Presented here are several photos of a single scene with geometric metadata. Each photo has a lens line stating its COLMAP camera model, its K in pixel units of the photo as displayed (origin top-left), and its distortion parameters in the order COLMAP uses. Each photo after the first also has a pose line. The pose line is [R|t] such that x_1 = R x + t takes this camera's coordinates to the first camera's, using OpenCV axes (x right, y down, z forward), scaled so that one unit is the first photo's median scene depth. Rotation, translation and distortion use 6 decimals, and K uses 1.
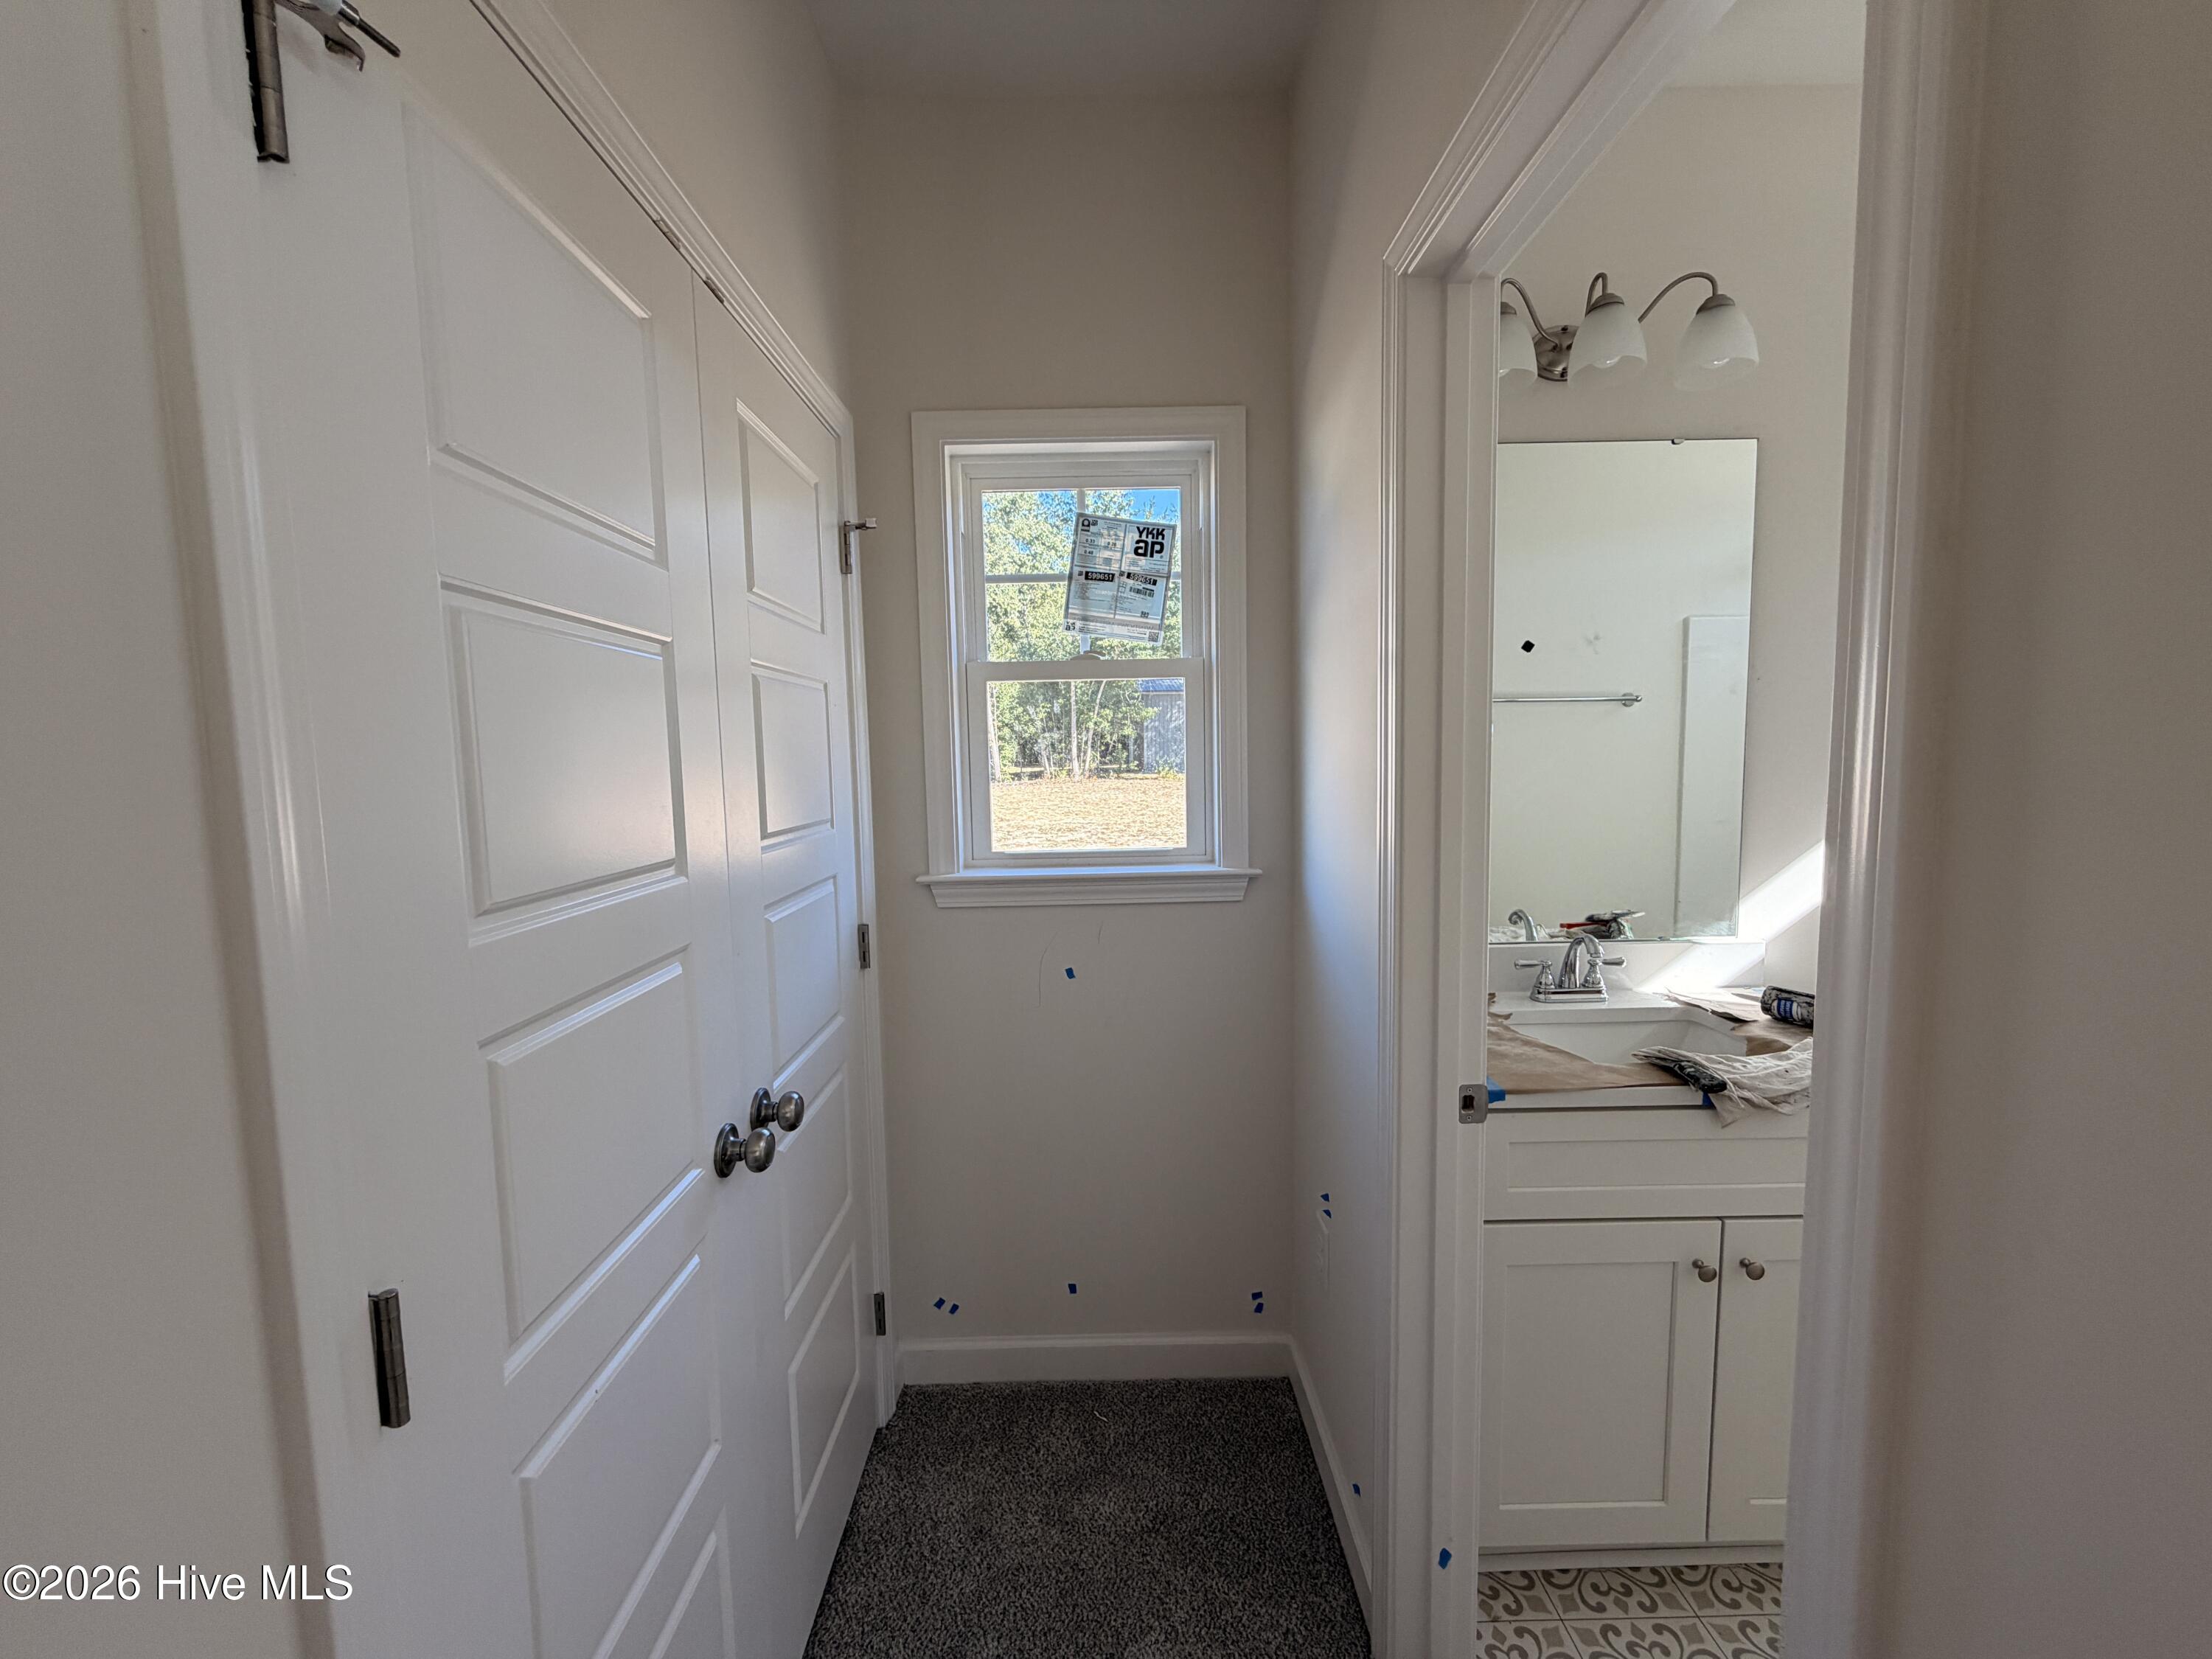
lens RADIAL K [[886.0, 0, 1092.4], [0, 886.0, 824.9], [0, 0, 1]] dist [0.002326, 0.000233]
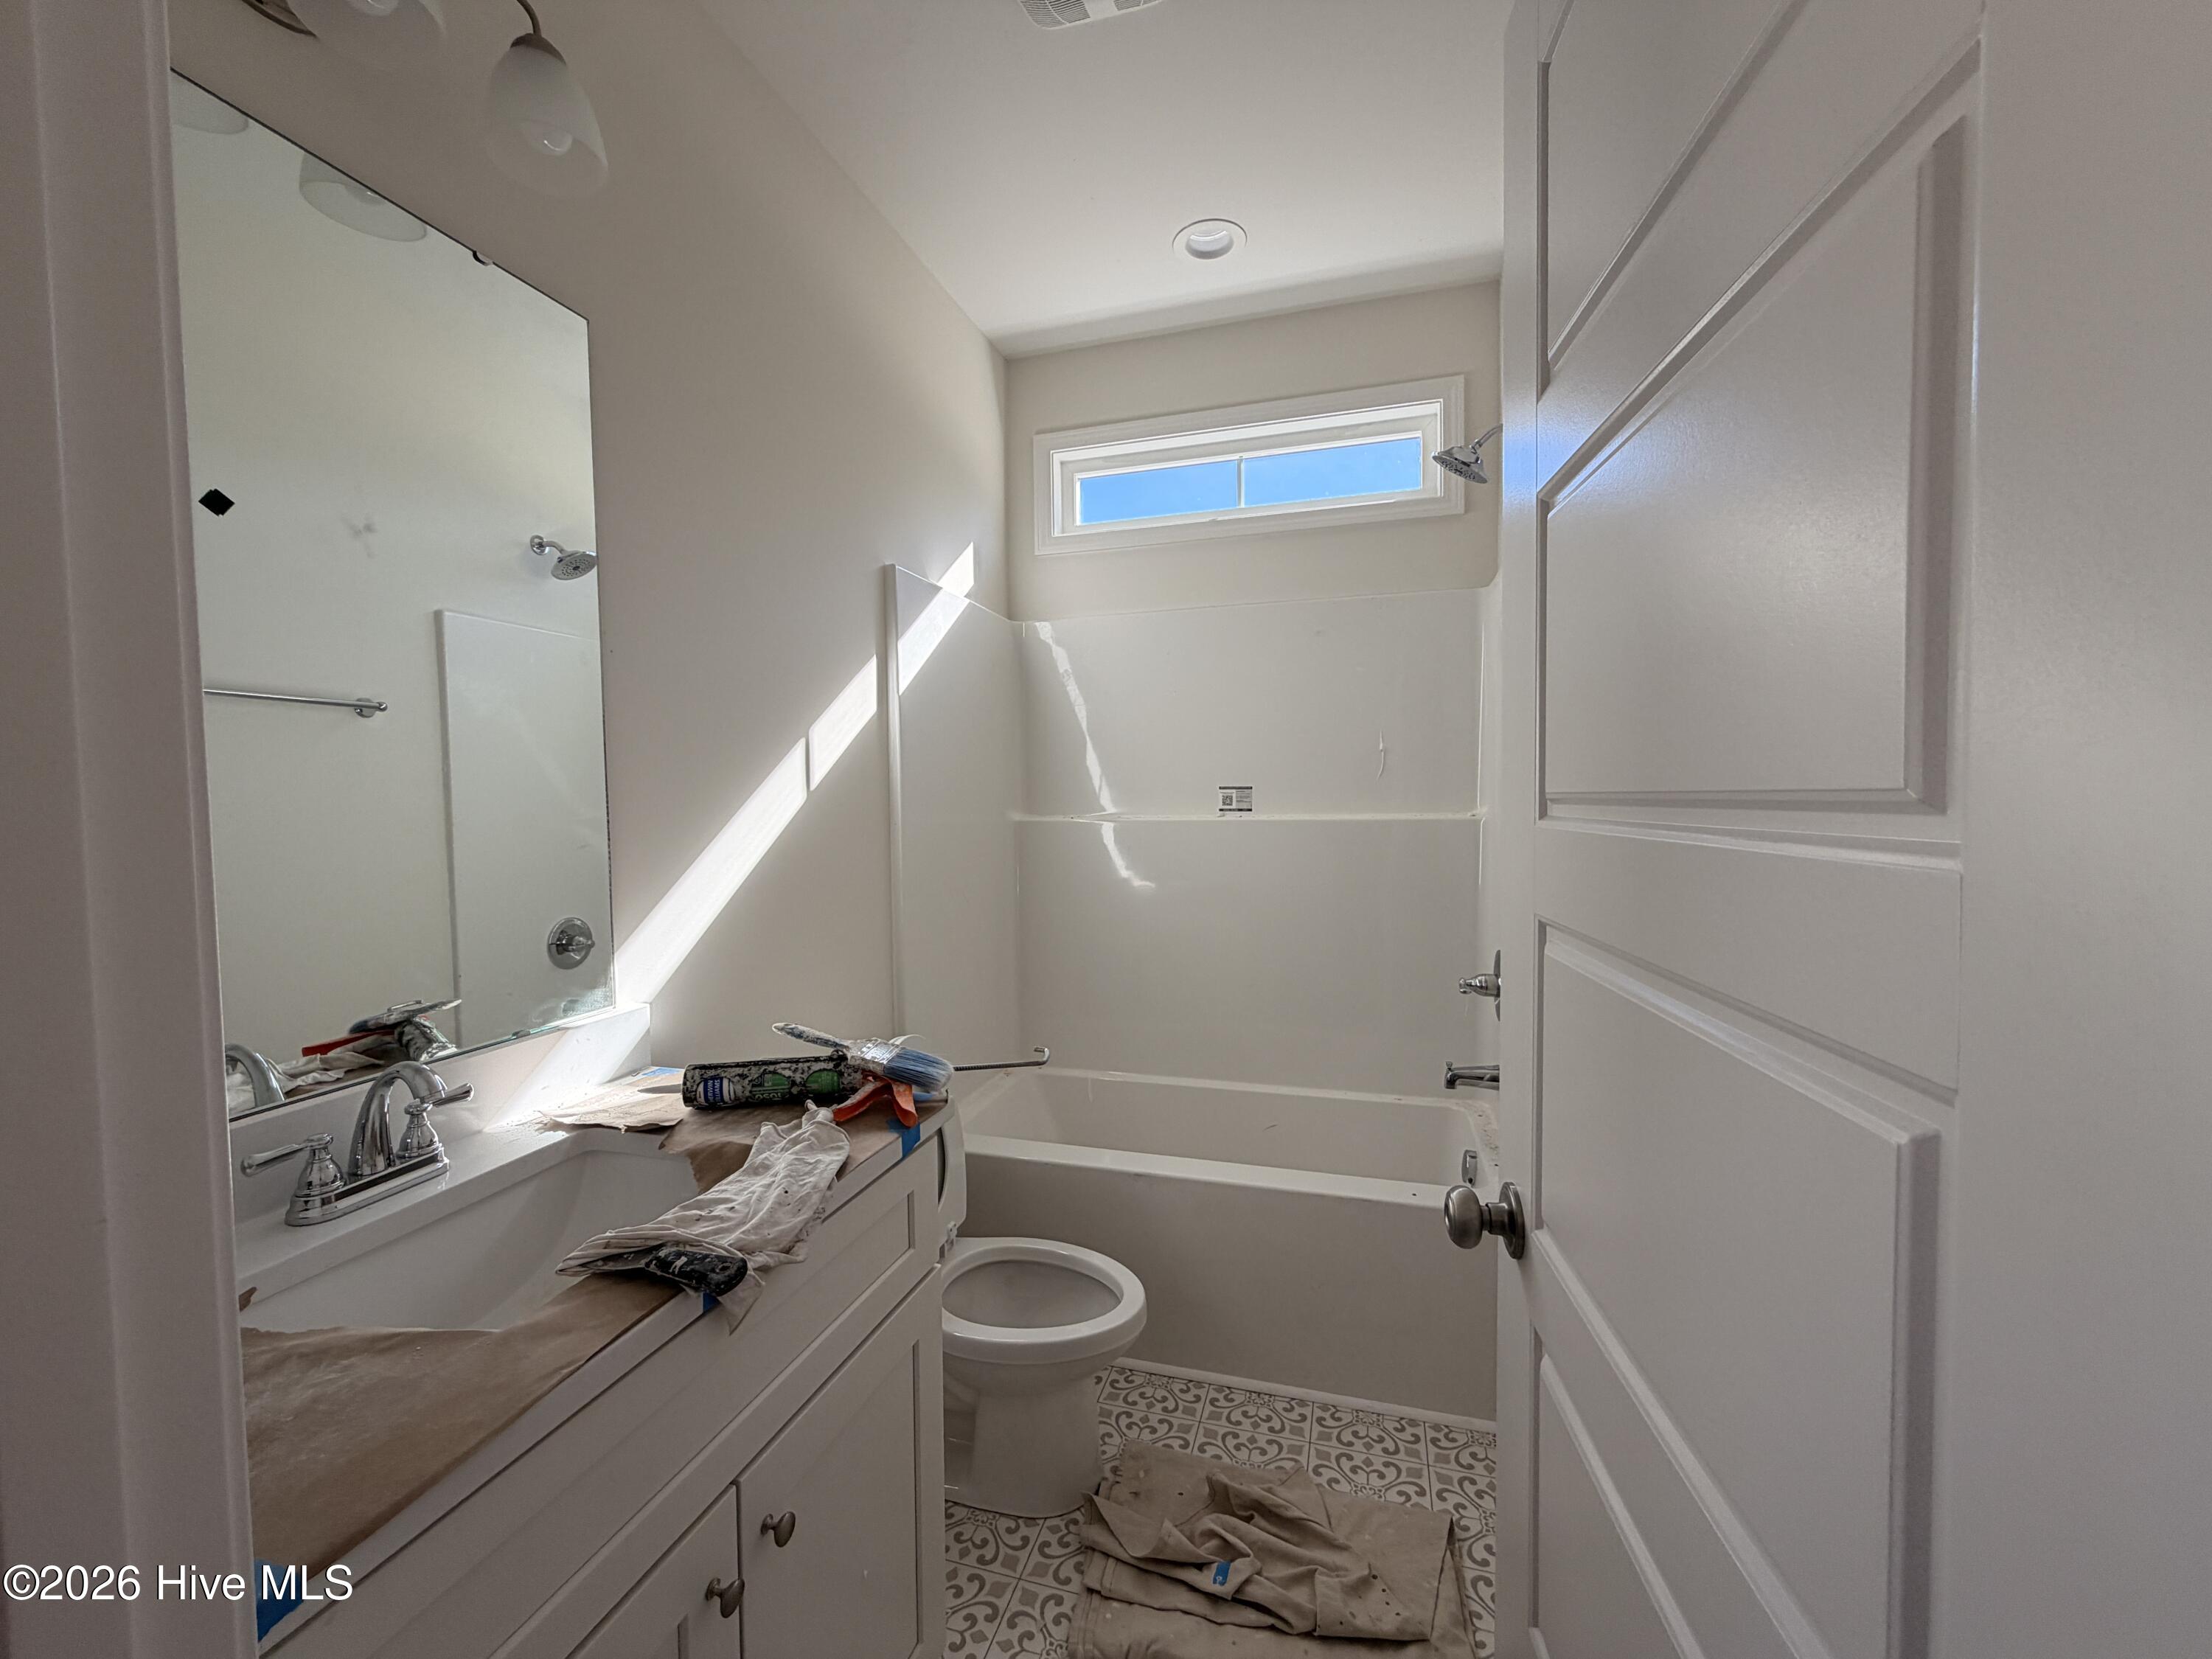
lens RADIAL K [[886.0, 0, 1099.5], [0, 886.0, 828.3], [0, 0, 1]] dist [0.002326, 0.000233]
pose [[0.294107, -0.020102, 0.955561, 0.183956], [0.090365, 0.995885, -0.006863, 0.026589], [-0.951491, 0.088367, 0.294713, 0.460887]]
